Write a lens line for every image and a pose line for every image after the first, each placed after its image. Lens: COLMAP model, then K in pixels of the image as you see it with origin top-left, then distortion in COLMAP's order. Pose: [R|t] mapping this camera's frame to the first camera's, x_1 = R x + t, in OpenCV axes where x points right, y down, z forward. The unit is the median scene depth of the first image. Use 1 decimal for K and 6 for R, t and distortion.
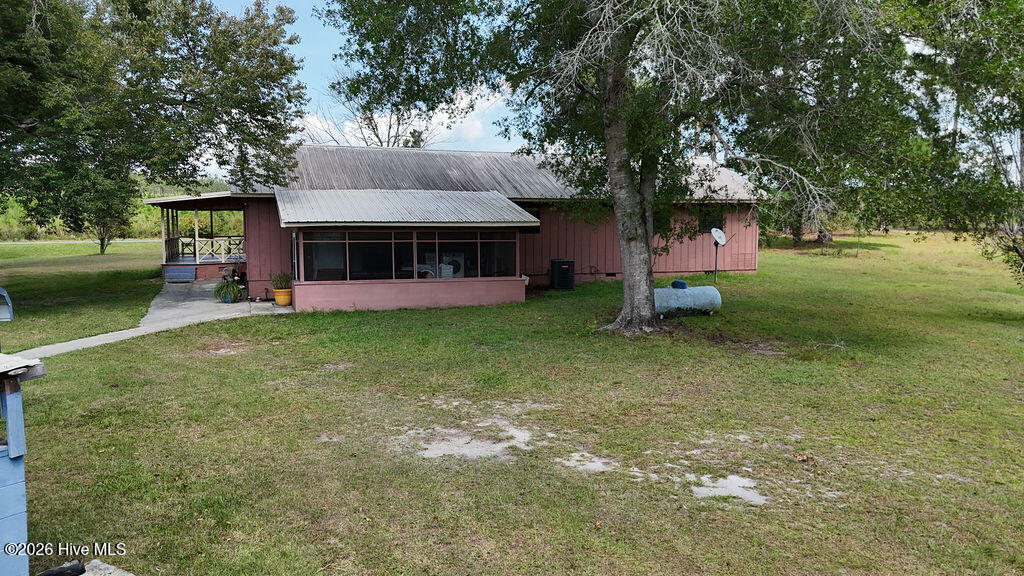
lens RADIAL K [[755.7, 0, 512.5], [0, 755.7, 284.7], [0, 0, 1]] dist [0.075214, -0.081809]
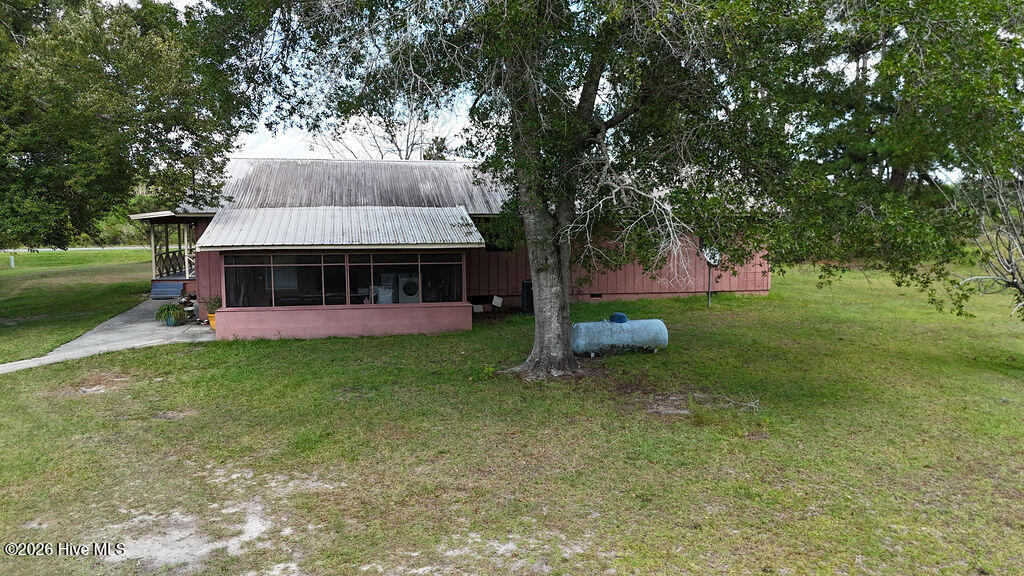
lens RADIAL K [[755.7, 0, 512.5], [0, 755.7, 284.7], [0, 0, 1]] dist [0.075214, -0.081809]
pose [[0.990435, 0.008300, -0.137733, 0.219467], [-0.007764, 0.999960, 0.004431, -0.041747], [0.137764, -0.003320, 0.990460, 0.110856]]
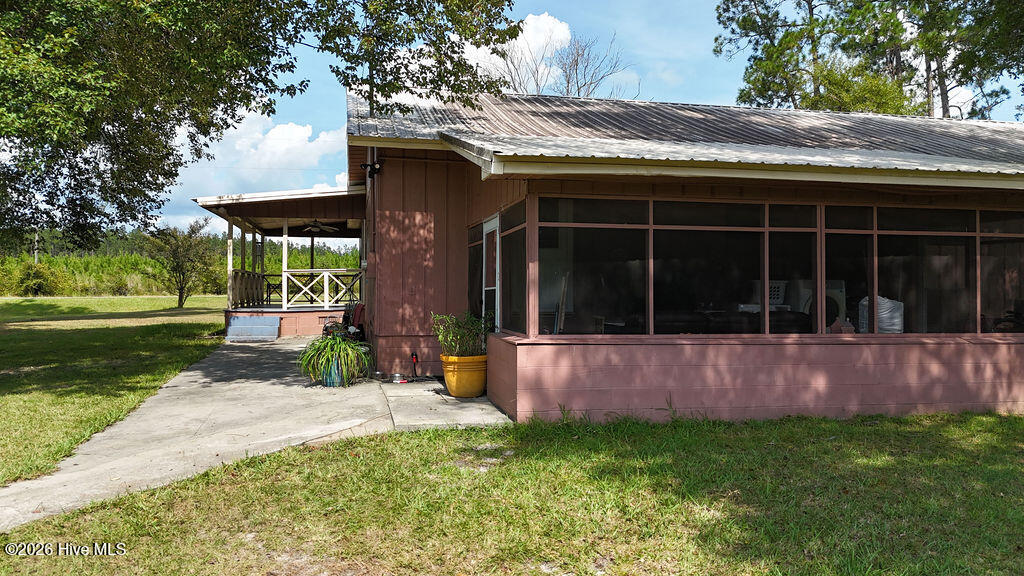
lens RADIAL K [[755.7, 0, 512.5], [0, 755.7, 284.7], [0, 0, 1]] dist [0.075214, -0.081809]
pose [[0.992263, 0.004167, -0.124085, -0.252085], [-0.015467, 0.995799, -0.090249, 0.004634], [0.123188, 0.091470, 0.988159, 0.671827]]
